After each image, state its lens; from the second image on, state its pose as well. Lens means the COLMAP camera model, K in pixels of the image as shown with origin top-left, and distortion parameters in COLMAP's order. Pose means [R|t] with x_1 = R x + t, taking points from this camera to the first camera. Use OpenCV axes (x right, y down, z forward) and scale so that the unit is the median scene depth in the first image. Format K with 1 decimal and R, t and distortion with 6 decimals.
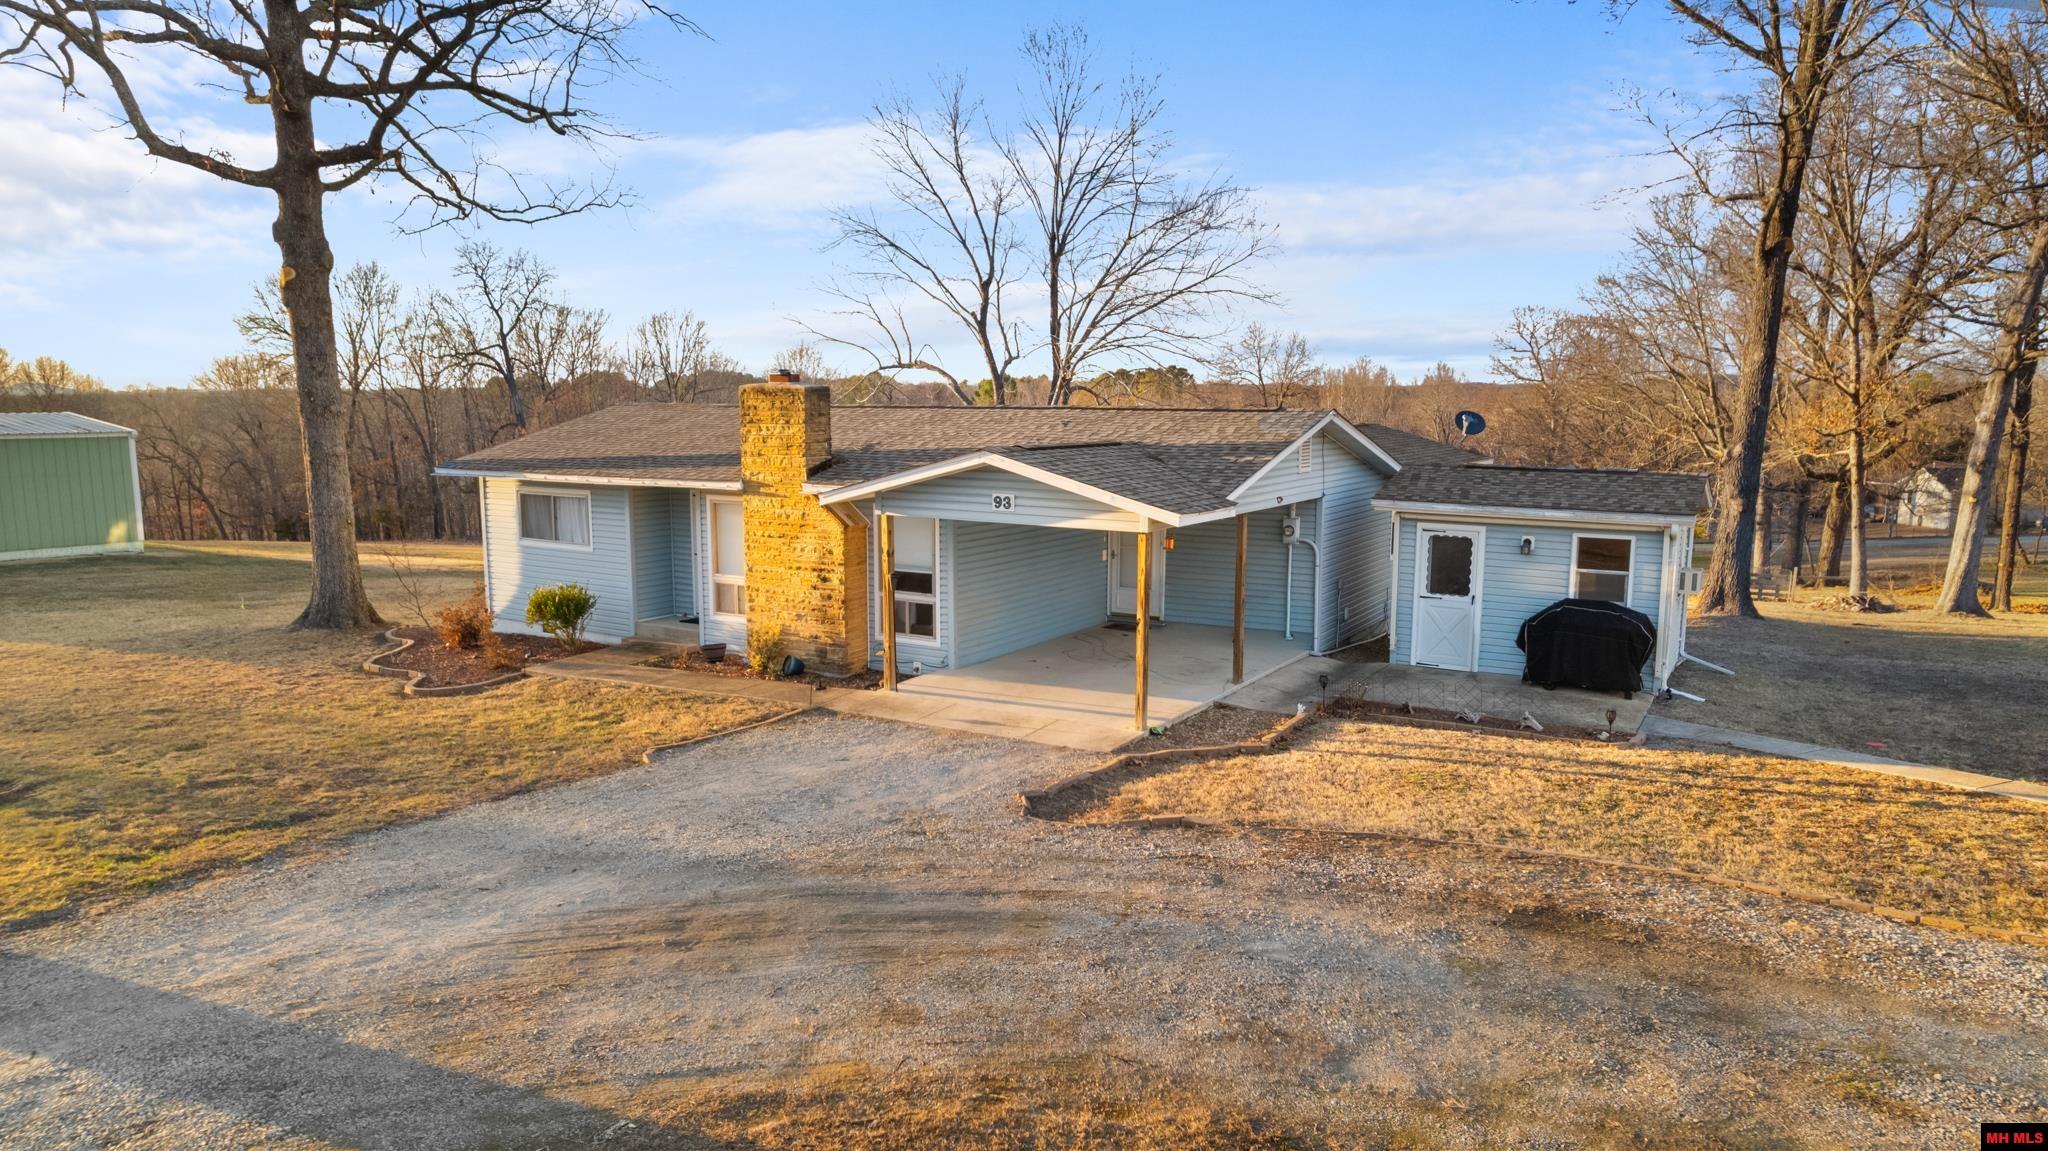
lens RADIAL K [[1381.2, 0, 1029.0], [0, 1381.2, 578.7], [0, 0, 1]] dist [-0.040322, 0.027106]
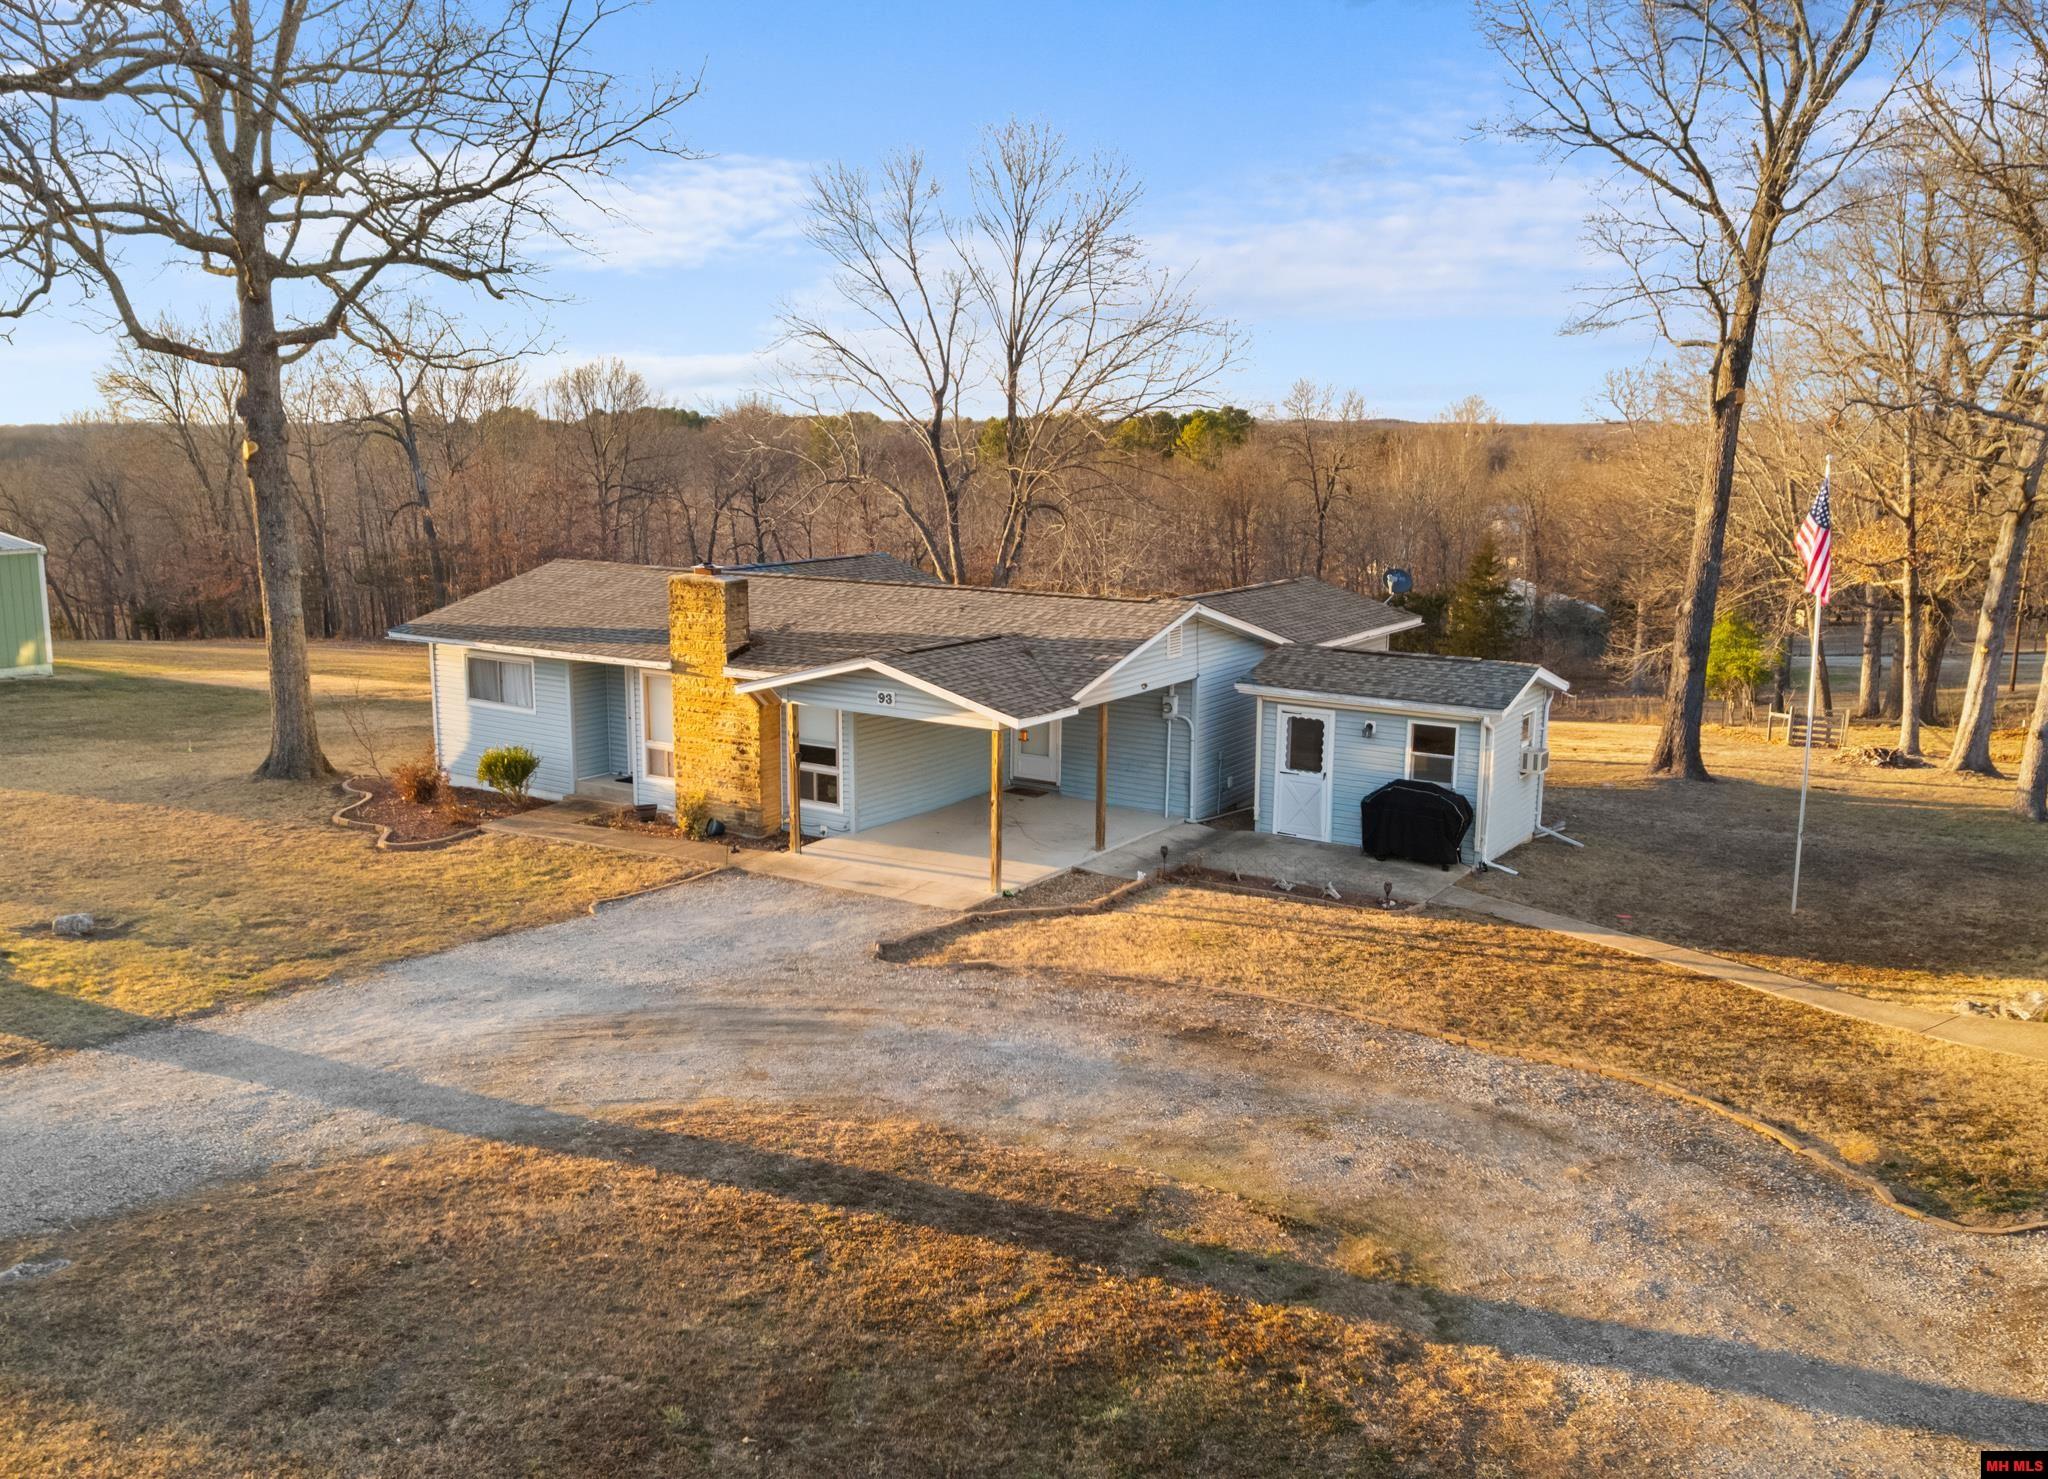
lens RADIAL K [[1792.1, 0, 893.9], [0, 1792.1, 732.6], [0, 0, 1]] dist [-0.009043, -0.060321]
pose [[0.995986, 0.008850, -0.089067, 0.104740], [-0.005701, 0.999351, 0.035554, -0.067390], [0.089324, -0.034904, 0.995391, -0.444448]]
